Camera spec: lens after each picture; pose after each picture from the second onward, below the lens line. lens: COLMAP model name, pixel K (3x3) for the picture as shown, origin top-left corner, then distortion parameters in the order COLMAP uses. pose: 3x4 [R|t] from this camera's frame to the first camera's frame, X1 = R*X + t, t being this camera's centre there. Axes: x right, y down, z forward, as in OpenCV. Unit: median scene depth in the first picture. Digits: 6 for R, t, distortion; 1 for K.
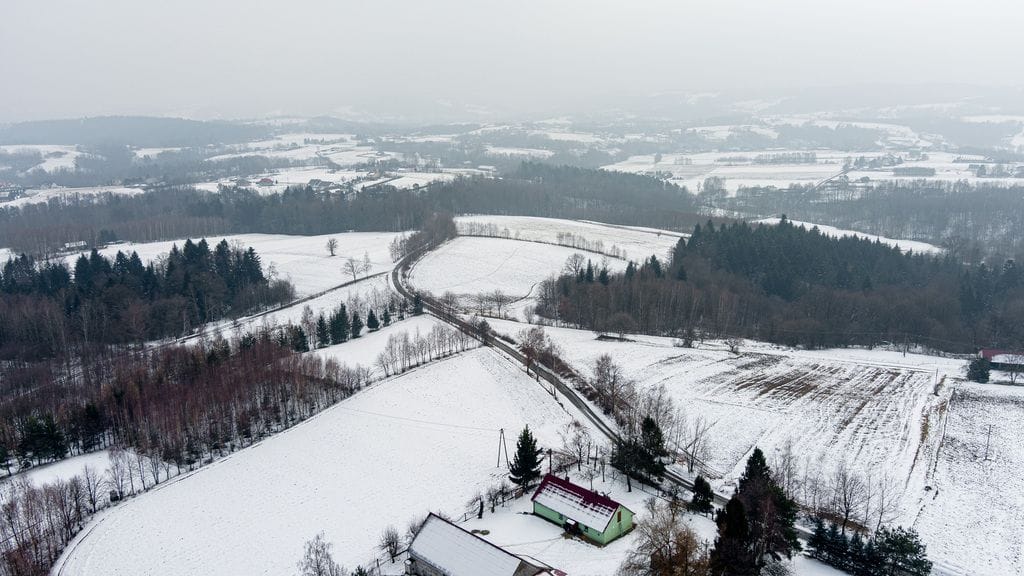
lens RADIAL K [[830.8, 0, 513.0], [0, 830.8, 288.8], [0, 0, 1]] dist [-0.057104, 0.019871]
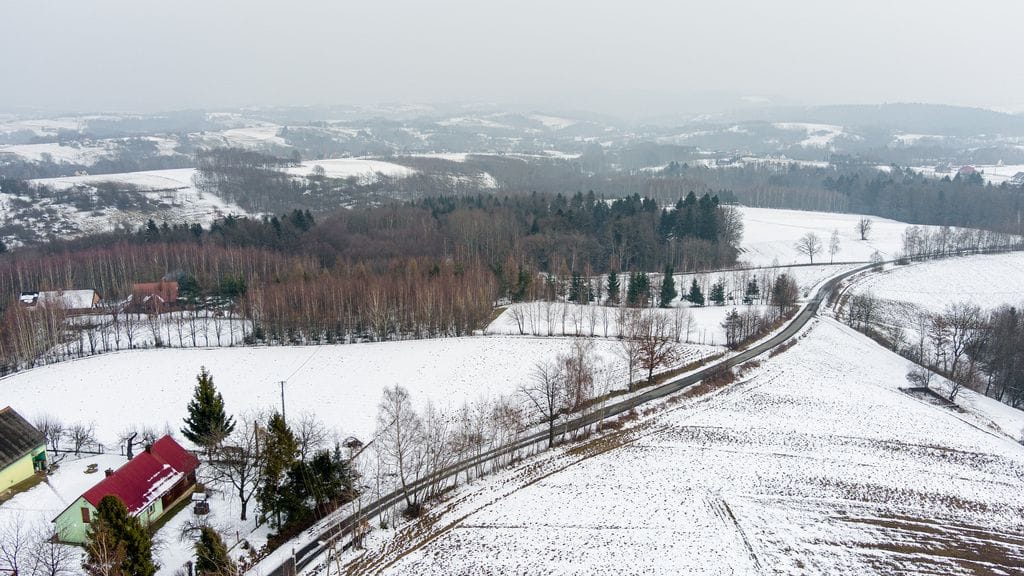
lens RADIAL K [[830.8, 0, 508.6], [0, 830.8, 285.8], [0, 0, 1]] dist [-0.057104, 0.019871]
pose [[0.582356, 0.199047, -0.788189, 0.358563], [-0.197260, 0.975184, 0.100524, -0.013586], [0.788638, 0.096937, 0.607168, 0.387666]]
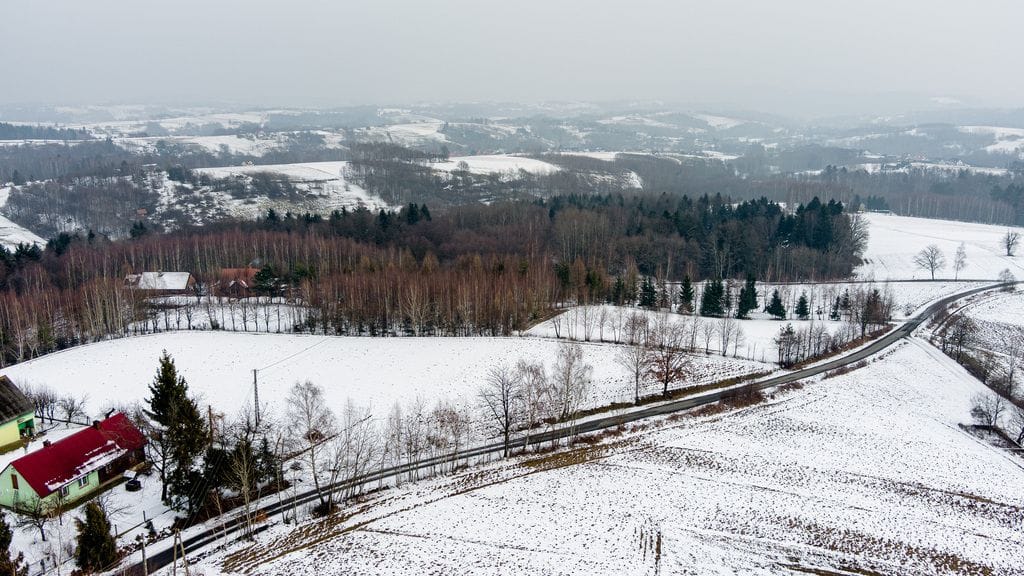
lens RADIAL K [[830.8, 0, 509.2], [0, 830.8, 285.0], [0, 0, 1]] dist [-0.057104, 0.019871]
pose [[0.407717, 0.223666, -0.885291, 0.392345], [-0.220078, 0.965025, 0.142454, -0.032797], [0.886190, 0.136752, 0.442681, 0.472422]]
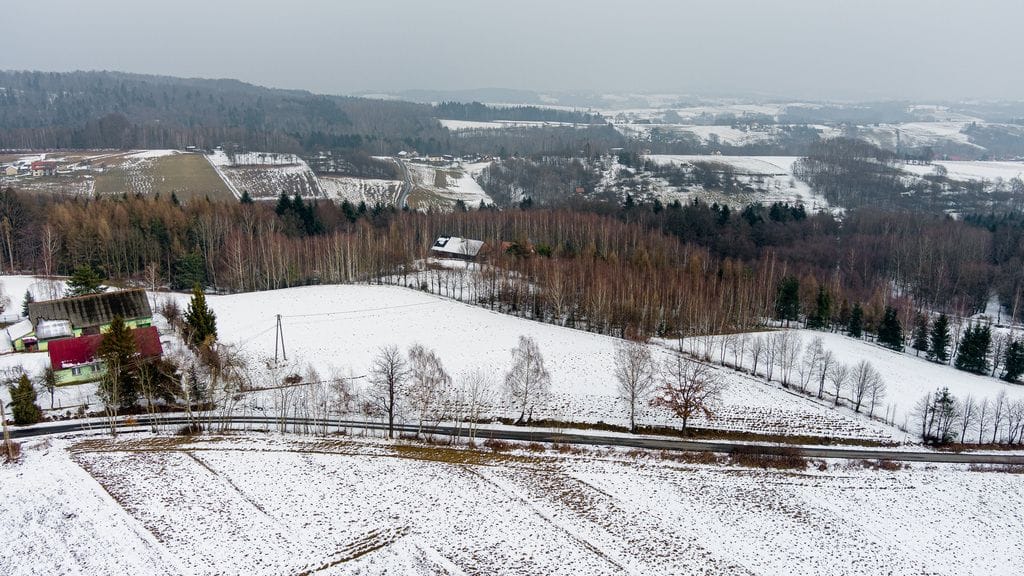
lens RADIAL K [[830.8, 0, 509.7], [0, 830.8, 286.6], [0, 0, 1]] dist [-0.057104, 0.019871]
pose [[-0.205579, 0.248924, -0.946453, 0.406487], [-0.228192, 0.928260, 0.293705, -0.090620], [0.951665, 0.276352, -0.134028, 0.730306]]
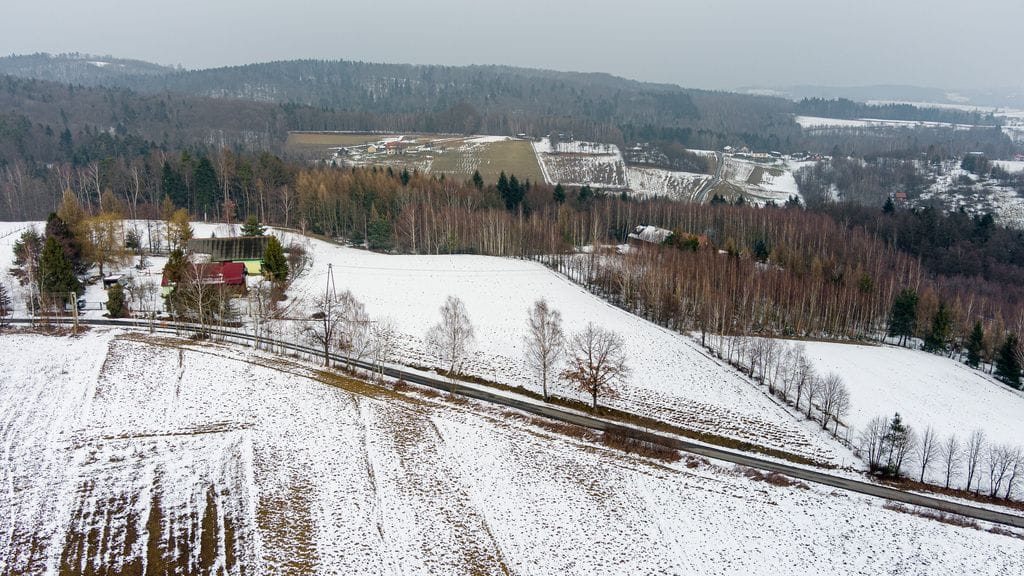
lens RADIAL K [[830.8, 0, 507.9], [0, 830.8, 290.0], [0, 0, 1]] dist [-0.057104, 0.019871]
pose [[-0.621985, 0.211319, -0.753976, 0.348092], [-0.171163, 0.902917, 0.394263, -0.135624], [0.764093, 0.374278, -0.525431, 0.944353]]
